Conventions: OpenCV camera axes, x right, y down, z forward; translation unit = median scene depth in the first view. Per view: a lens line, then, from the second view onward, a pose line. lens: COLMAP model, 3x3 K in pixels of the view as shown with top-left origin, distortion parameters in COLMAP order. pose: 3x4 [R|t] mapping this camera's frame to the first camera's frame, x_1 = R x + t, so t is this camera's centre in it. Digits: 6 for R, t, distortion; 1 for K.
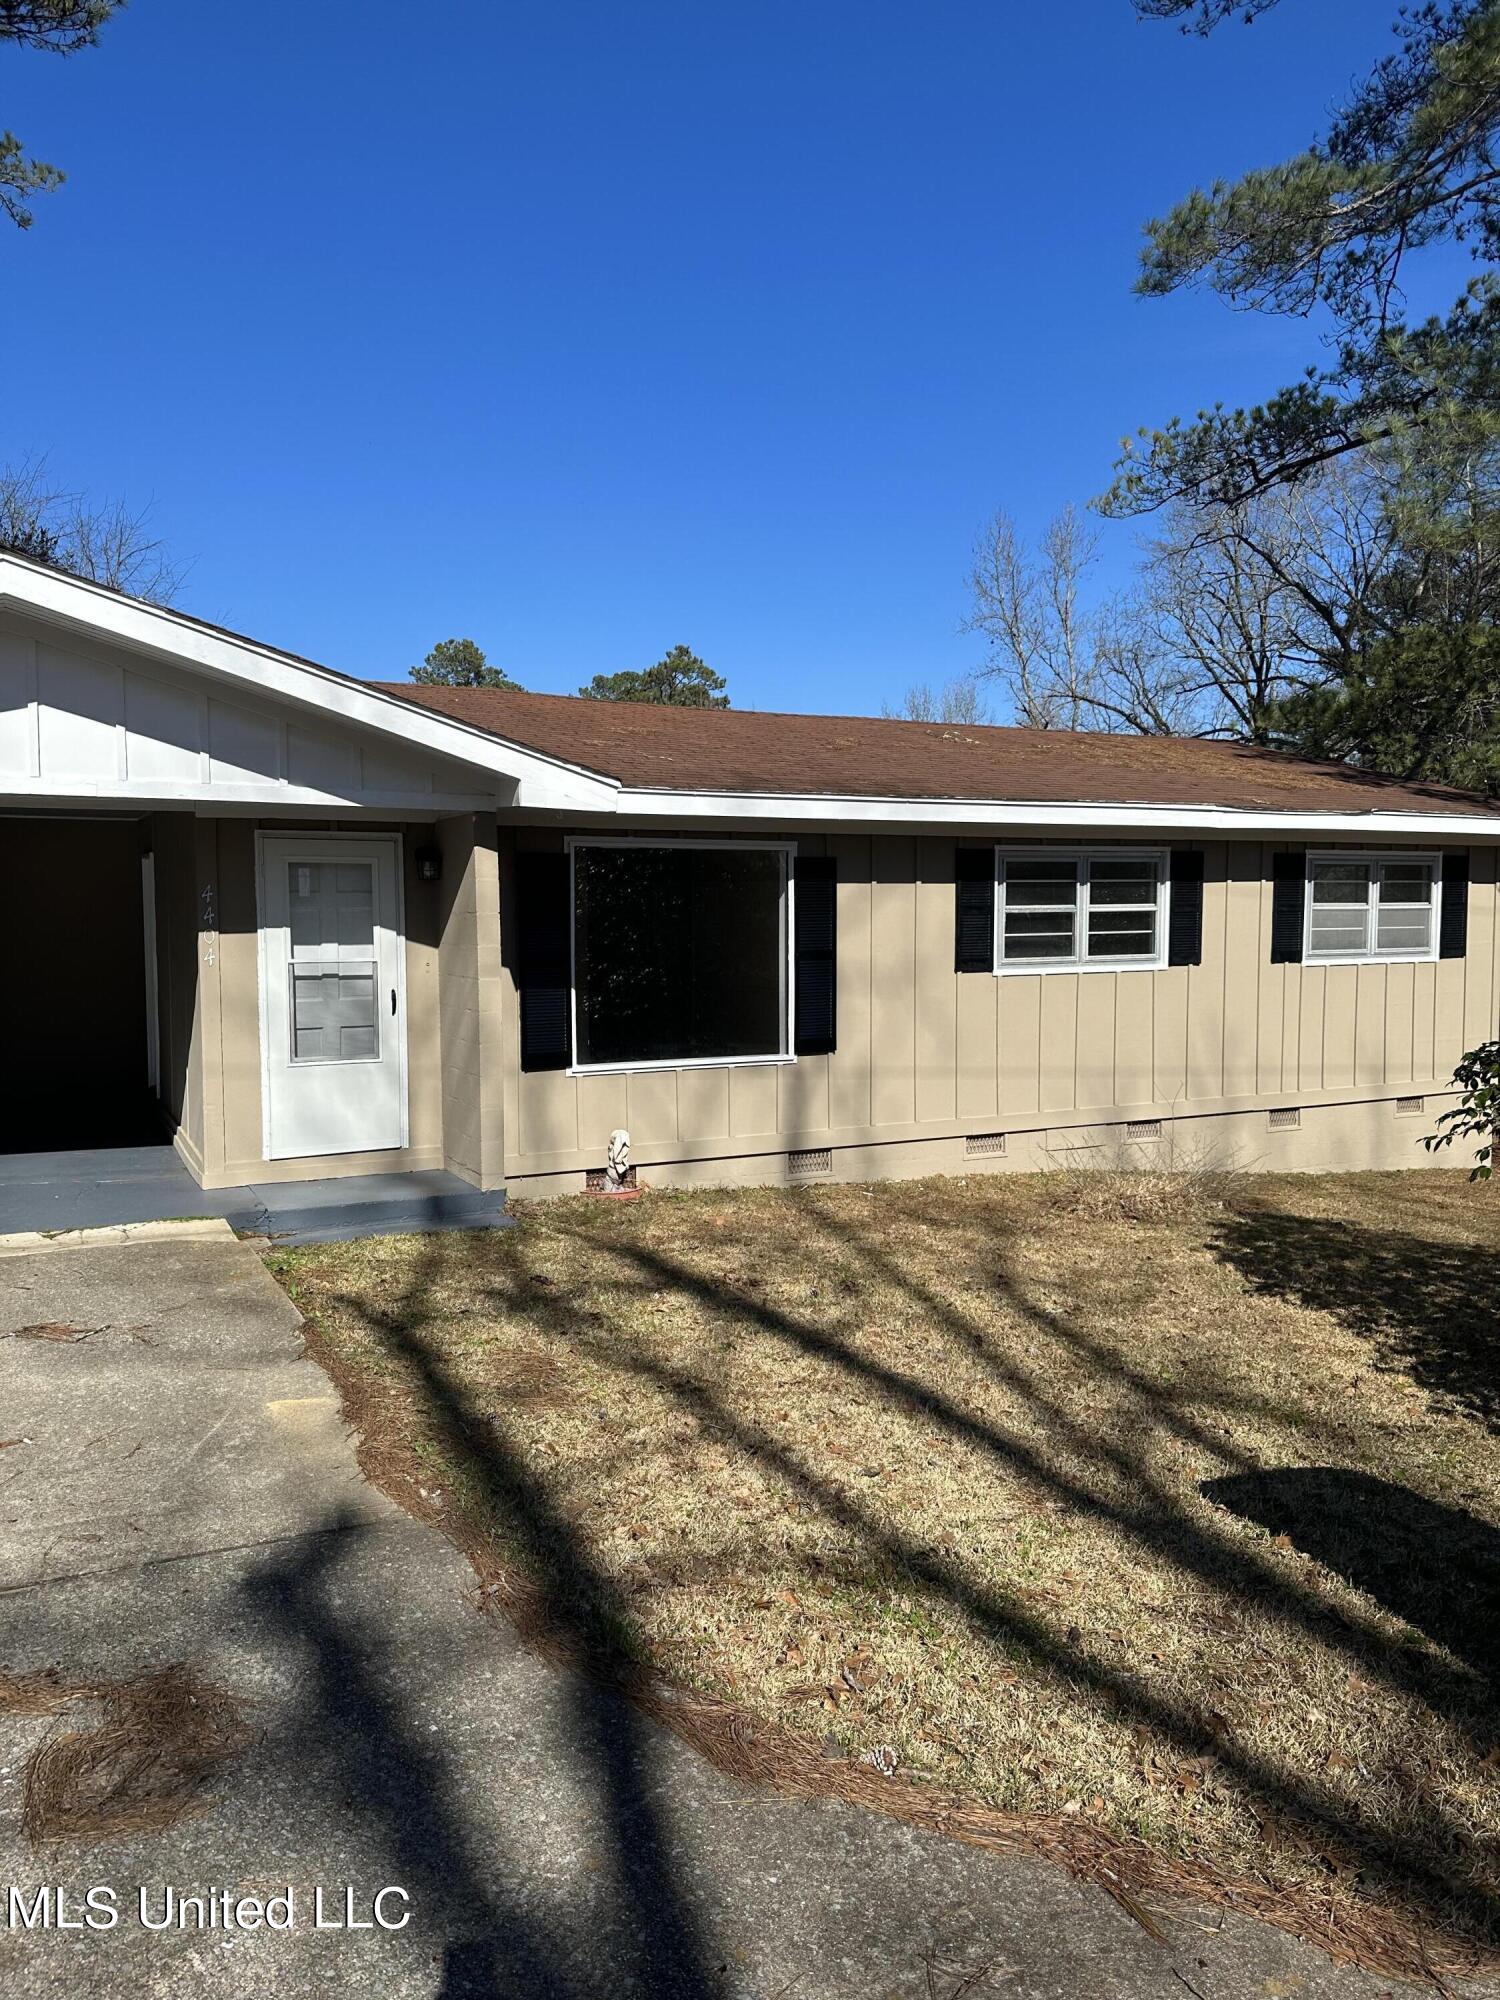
lens RADIAL K [[1420.6, 0, 750.0], [0, 1420.6, 1000.0], [0, 0, 1]] dist [0.058118, -0.053614]
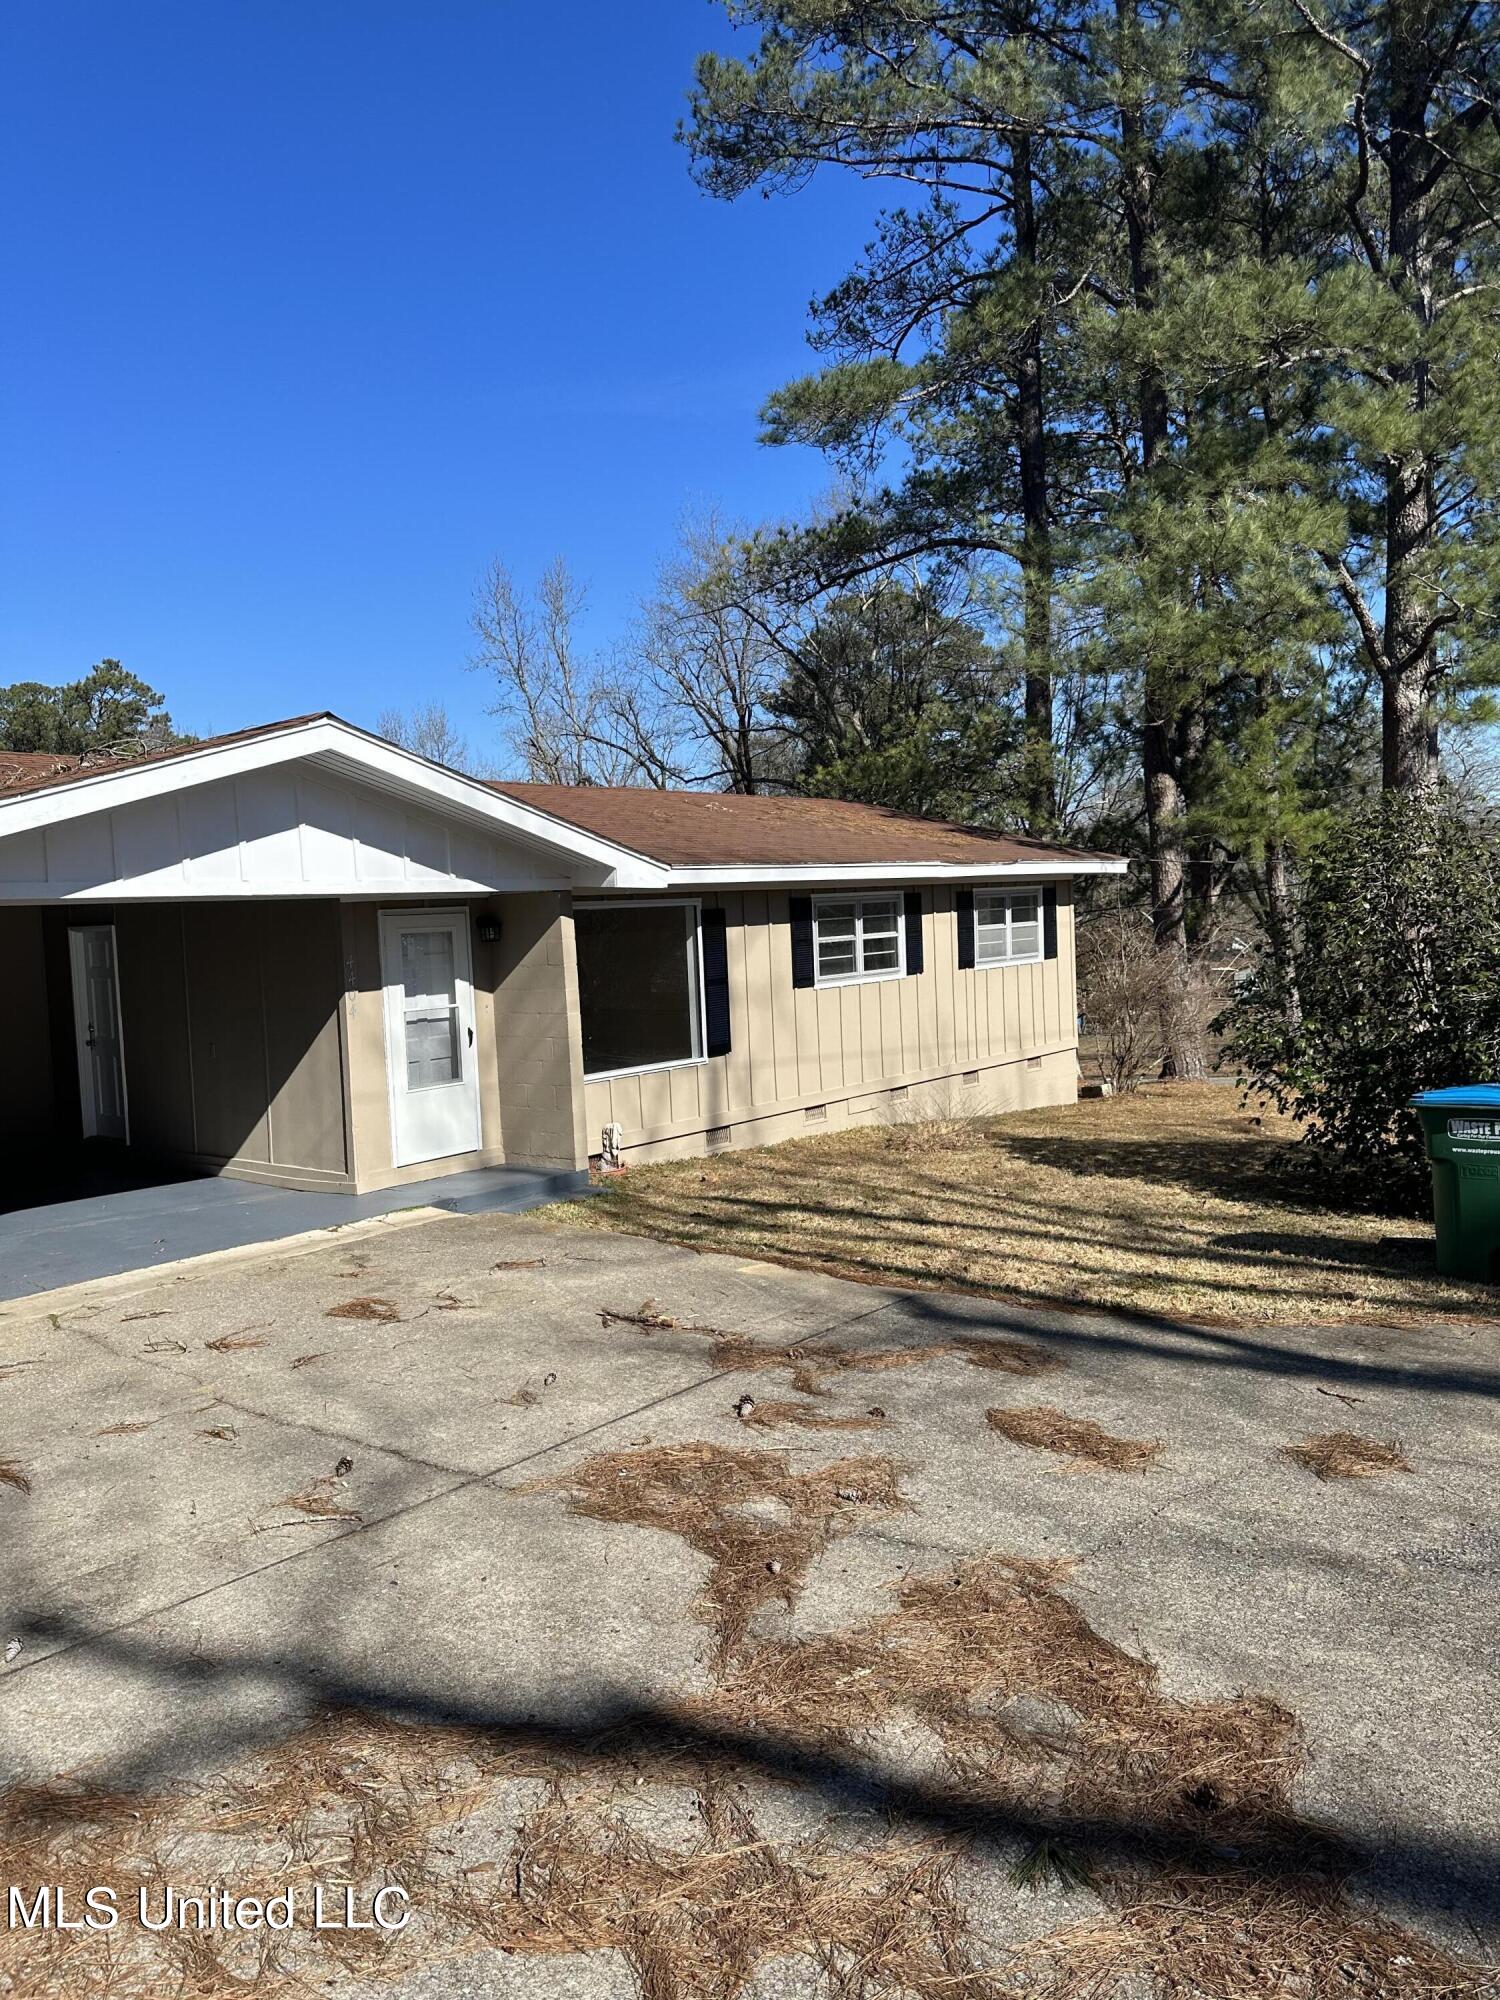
lens RADIAL K [[1398.6, 0, 746.6], [0, 1398.6, 1052.8], [0, 0, 1]] dist [0.001867, -0.003273]
pose [[0.921419, -0.076852, 0.380894, -0.412661], [0.066511, 0.996973, 0.040259, -0.015260], [-0.382835, -0.011762, 0.923742, -0.220149]]
